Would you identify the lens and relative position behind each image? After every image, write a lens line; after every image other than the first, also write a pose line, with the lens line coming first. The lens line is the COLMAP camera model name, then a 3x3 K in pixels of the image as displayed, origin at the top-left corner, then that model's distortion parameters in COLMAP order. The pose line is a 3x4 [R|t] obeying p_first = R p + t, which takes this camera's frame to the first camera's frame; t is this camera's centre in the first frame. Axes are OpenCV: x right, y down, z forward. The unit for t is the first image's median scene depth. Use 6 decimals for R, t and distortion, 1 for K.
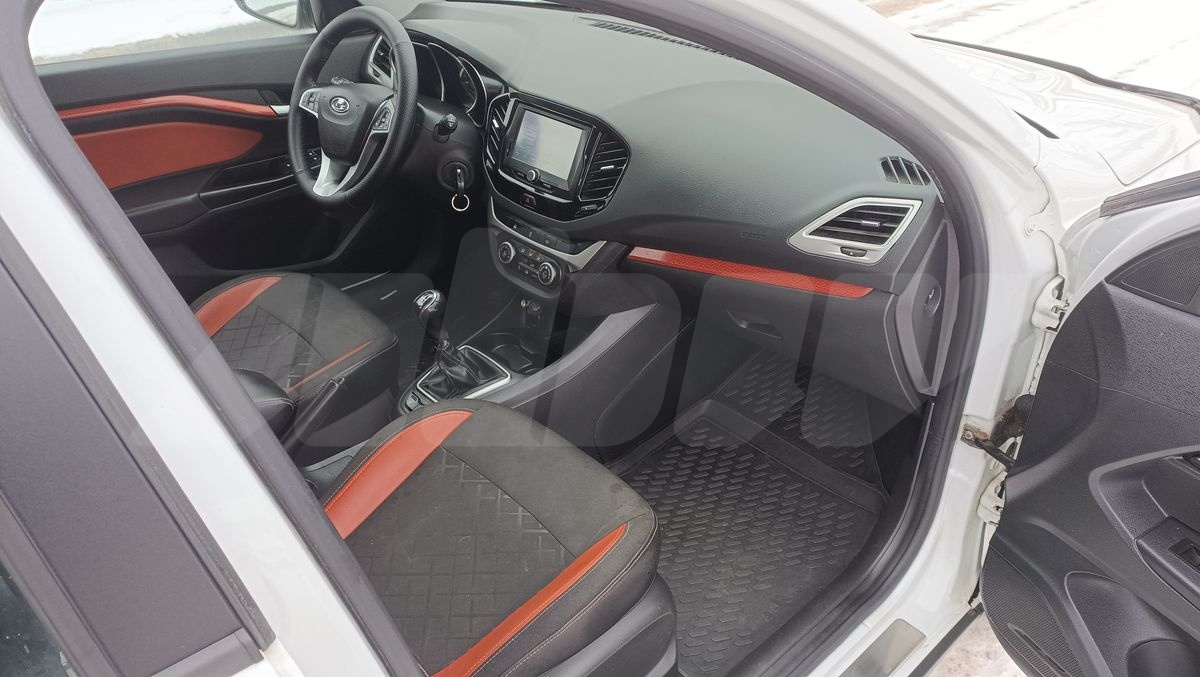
lens RADIAL K [[890.7, 0, 600.0], [0, 890.7, 338.5], [0, 0, 1]] dist [0.097651, -0.100423]
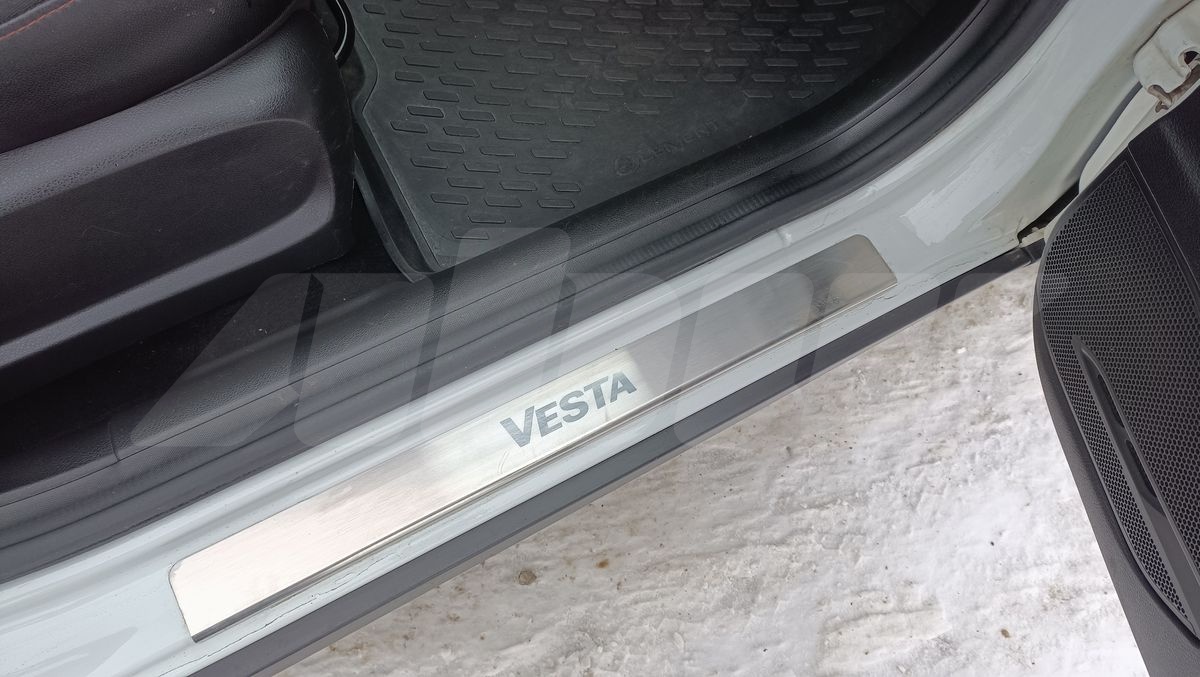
lens RADIAL K [[890.7, 0, 600.0], [0, 890.7, 338.5], [0, 0, 1]] dist [0.097651, -0.100423]
pose [[0.968010, 0.248990, -0.031006, 0.220834], [-0.191710, 0.813661, 0.548820, 0.113537], [0.161879, -0.525319, 0.835365, 0.535915]]
